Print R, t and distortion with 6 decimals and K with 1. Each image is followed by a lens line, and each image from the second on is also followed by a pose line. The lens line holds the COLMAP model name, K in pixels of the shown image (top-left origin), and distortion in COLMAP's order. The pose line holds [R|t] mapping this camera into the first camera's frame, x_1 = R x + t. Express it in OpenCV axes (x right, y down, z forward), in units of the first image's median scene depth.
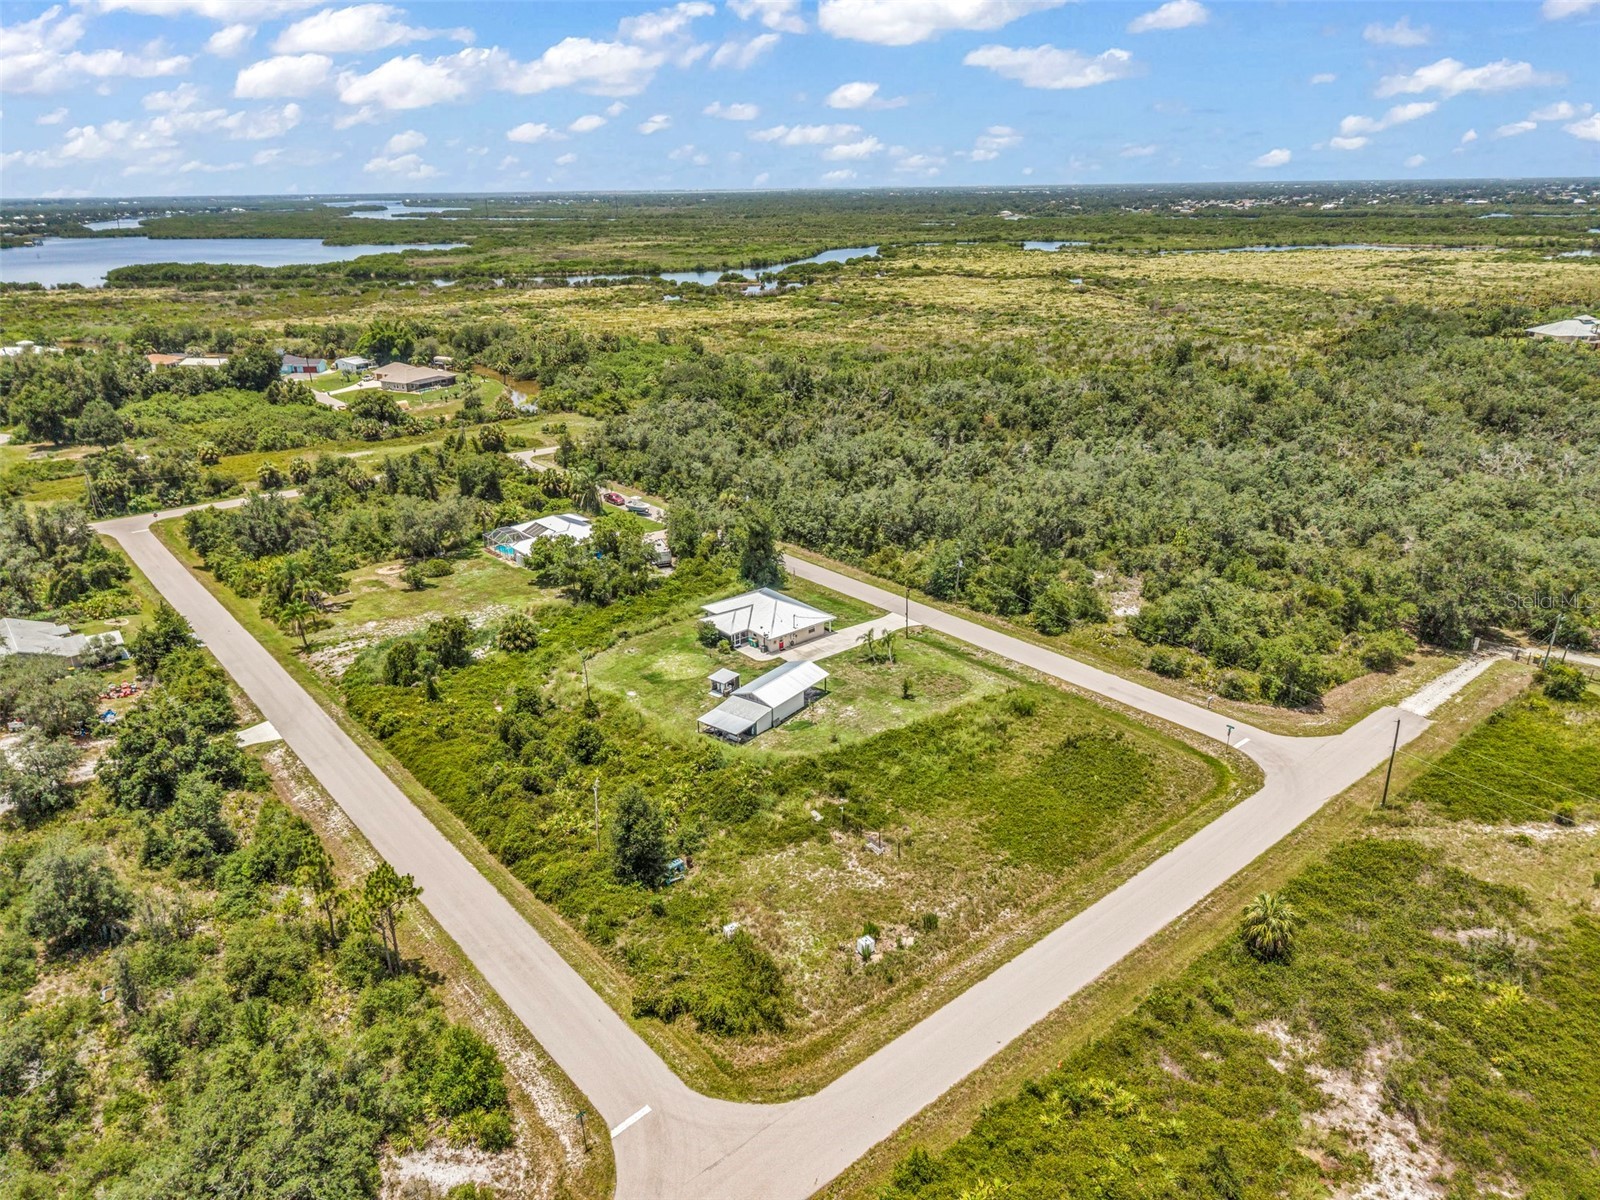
lens RADIAL K [[1064.5, 0, 795.2], [0, 1064.5, 592.6], [0, 0, 1]] dist [0.024647, -0.023726]
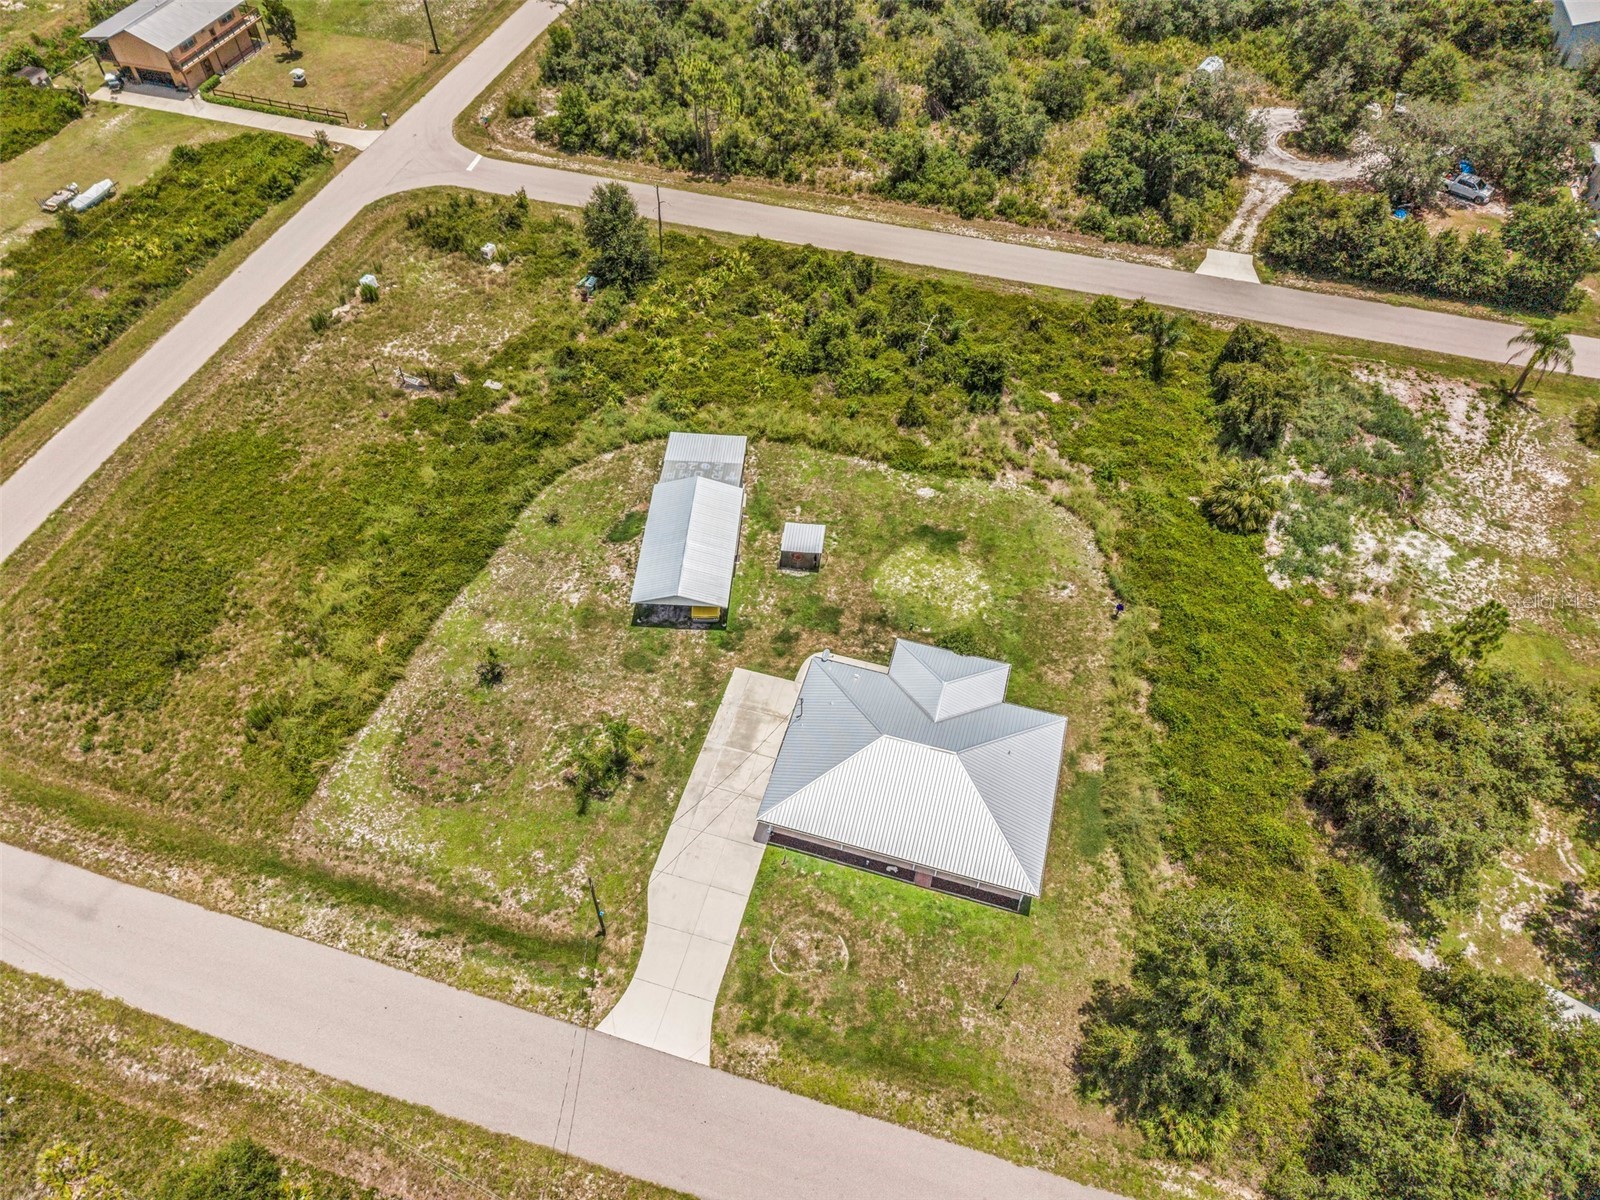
lens RADIAL K [[1064.5, 0, 804.2], [0, 1064.5, 594.6], [0, 0, 1]] dist [0.024647, -0.023726]
pose [[-0.831033, 0.438453, -0.342263, 0.142488], [-0.186386, 0.360247, 0.914047, -0.440158], [0.524066, 0.823396, -0.217656, 1.169656]]
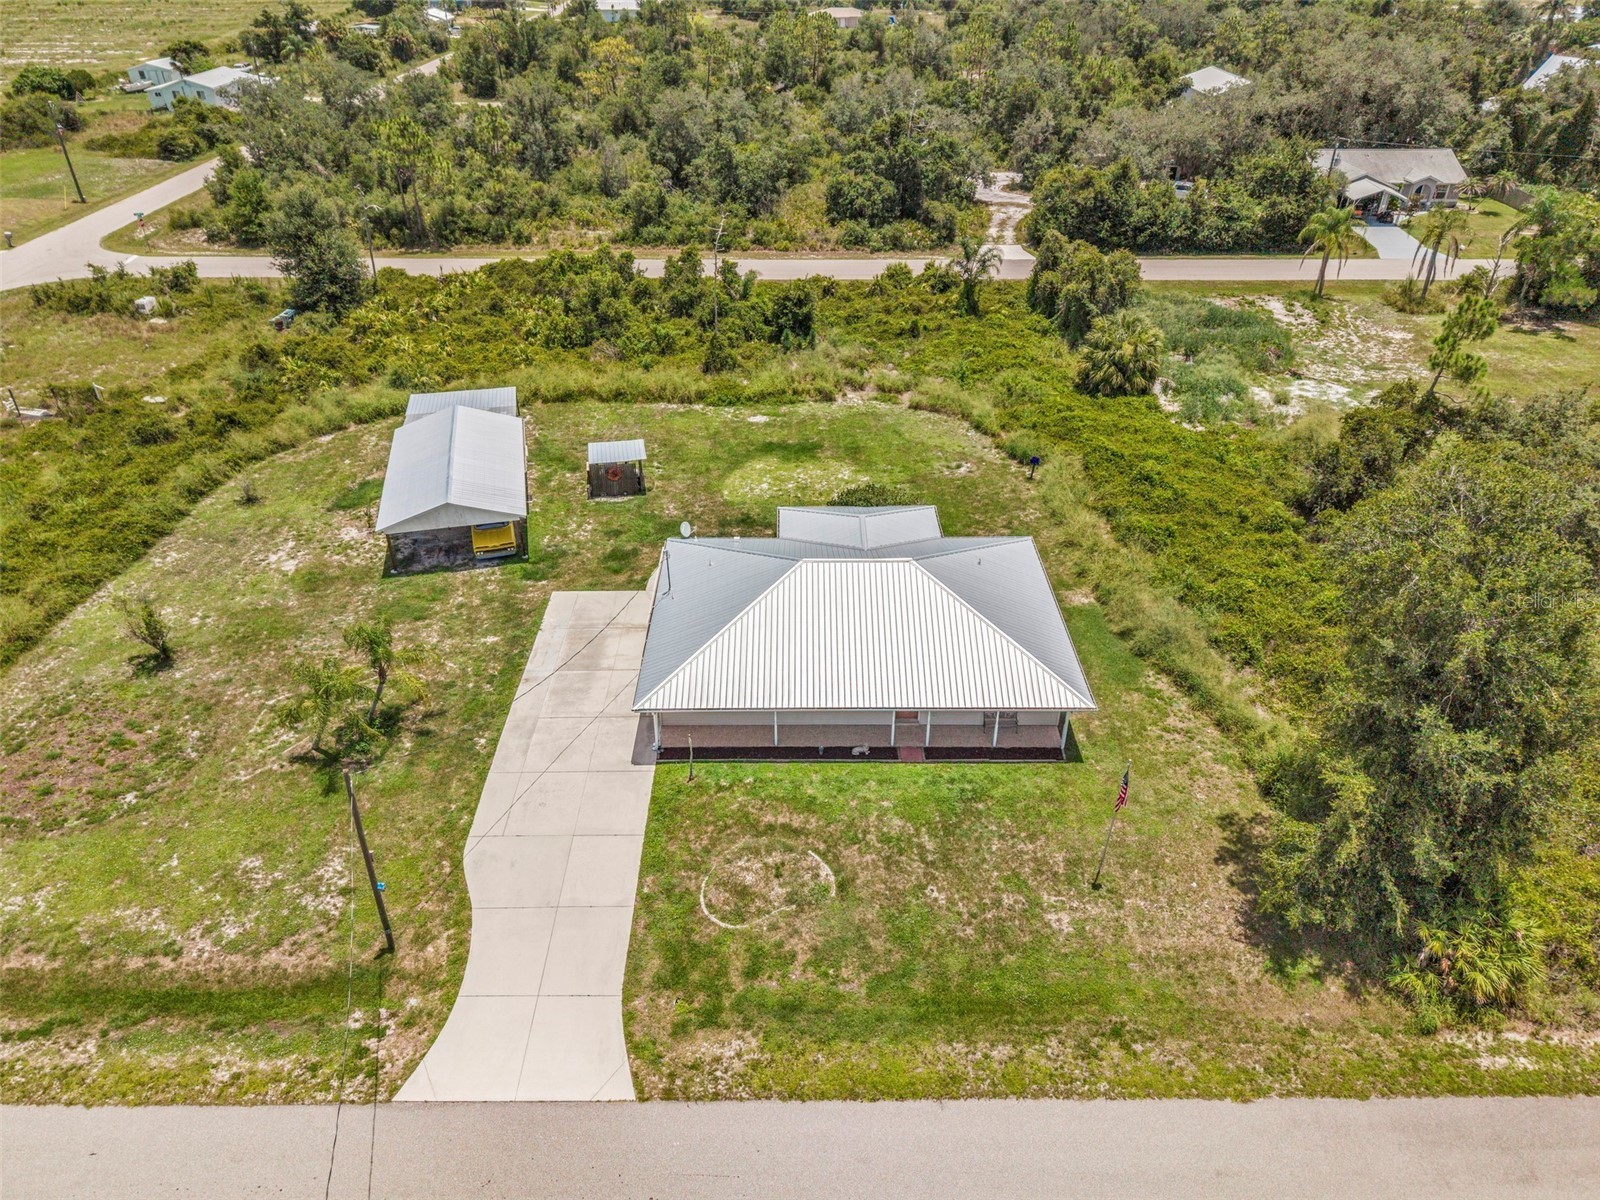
lens RADIAL K [[1064.5, 0, 798.3], [0, 1064.5, 597.4], [0, 0, 1]] dist [0.024647, -0.023726]
pose [[-0.638403, 0.433425, -0.636069, 0.183298], [-0.262777, 0.654003, 0.709386, -0.206311], [0.723457, 0.620019, -0.303623, 1.238306]]
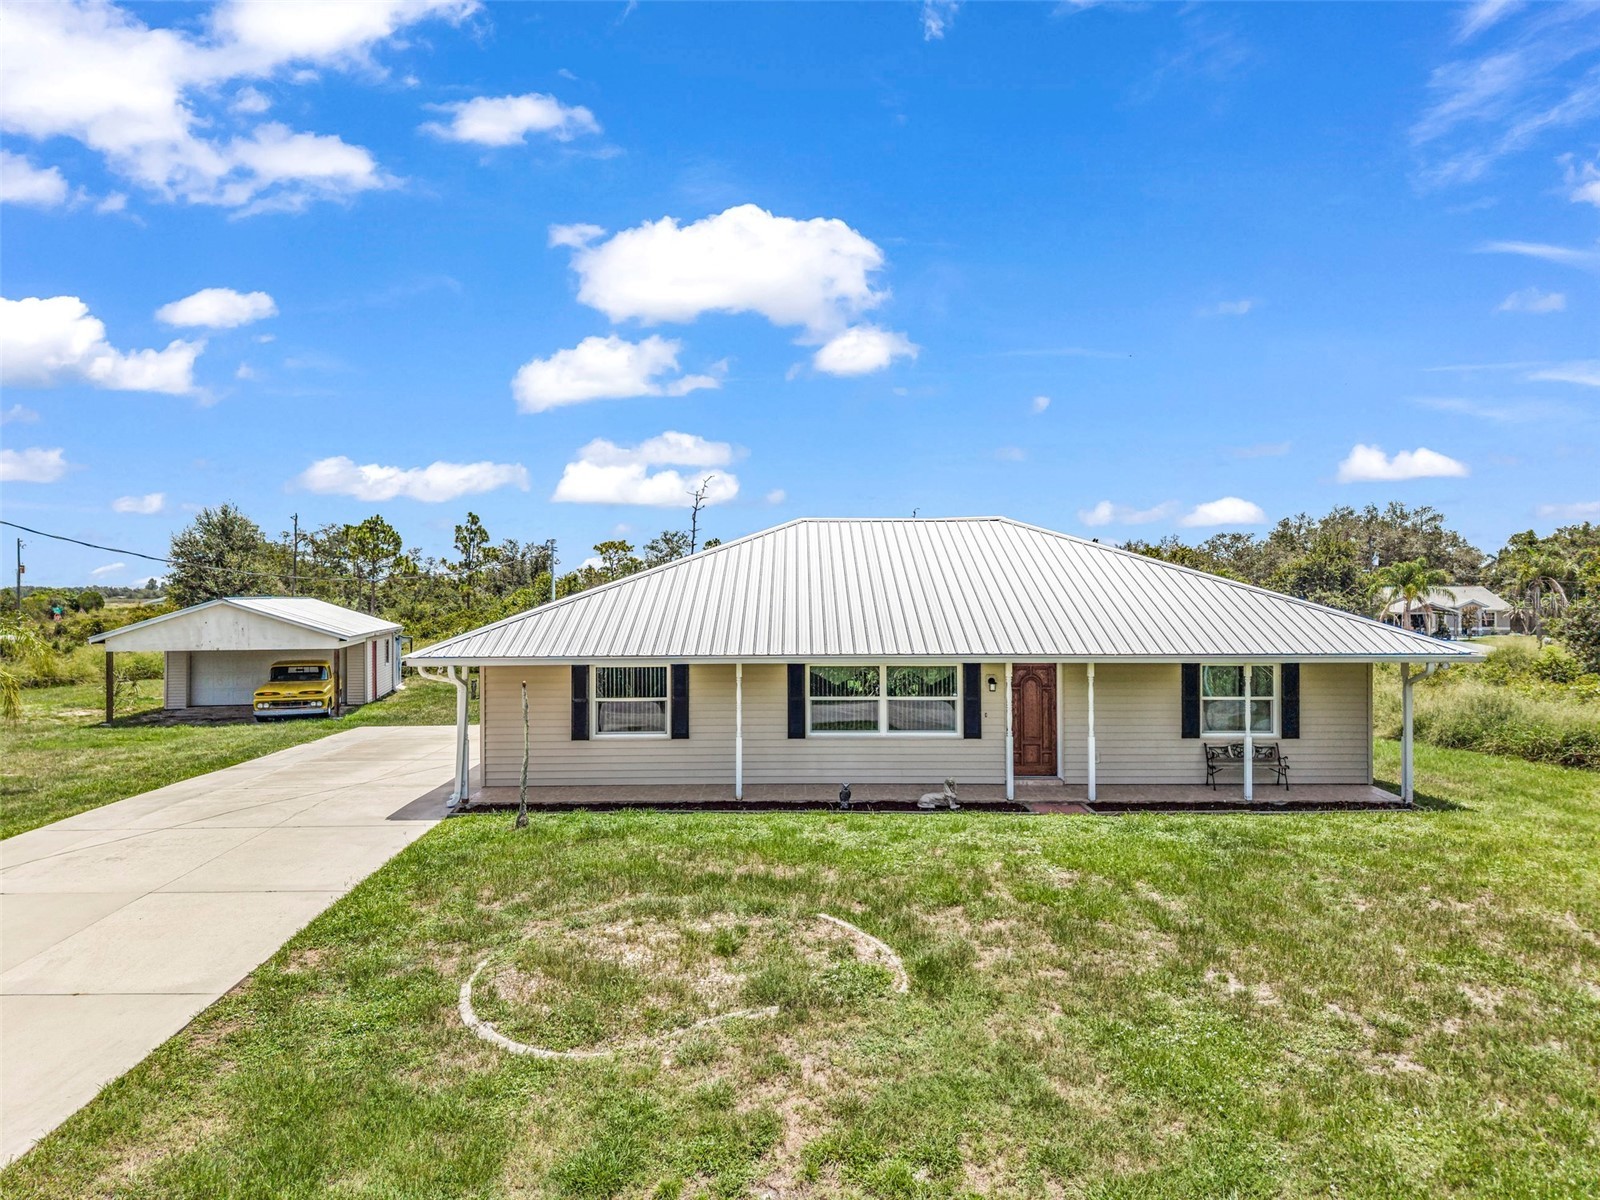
lens RADIAL K [[1064.5, 0, 795.6], [0, 1064.5, 595.7], [0, 0, 1]] dist [0.024647, -0.023726]
pose [[-0.638066, 0.014297, -0.769849, 0.109670], [-0.259896, 0.937152, 0.232811, -0.020254], [0.724793, 0.348629, -0.594249, 1.241764]]
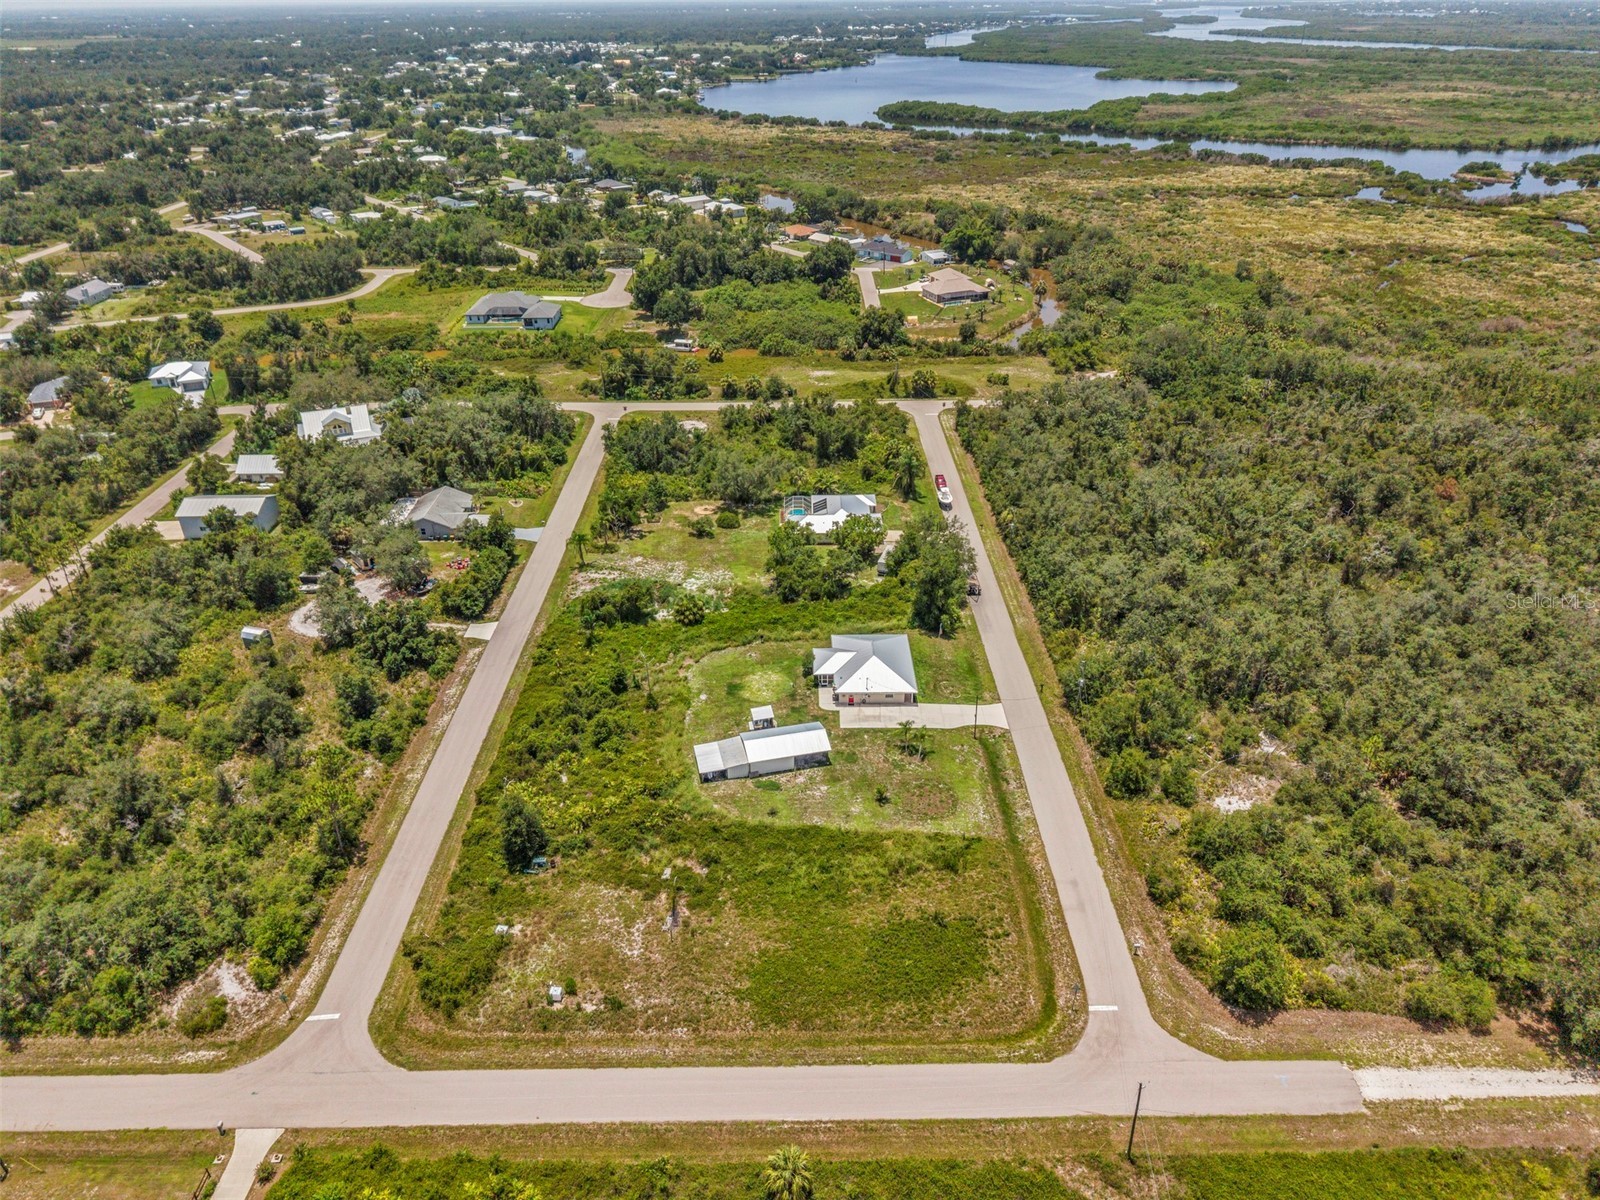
lens RADIAL K [[1064.5, 0, 799.3], [0, 1064.5, 596.9], [0, 0, 1]] dist [0.024647, -0.023726]
pose [[0.770586, 0.315348, -0.553853, 0.560494], [-0.225538, 0.947706, 0.225801, -0.309277], [0.596096, -0.049084, 0.801412, 0.122785]]
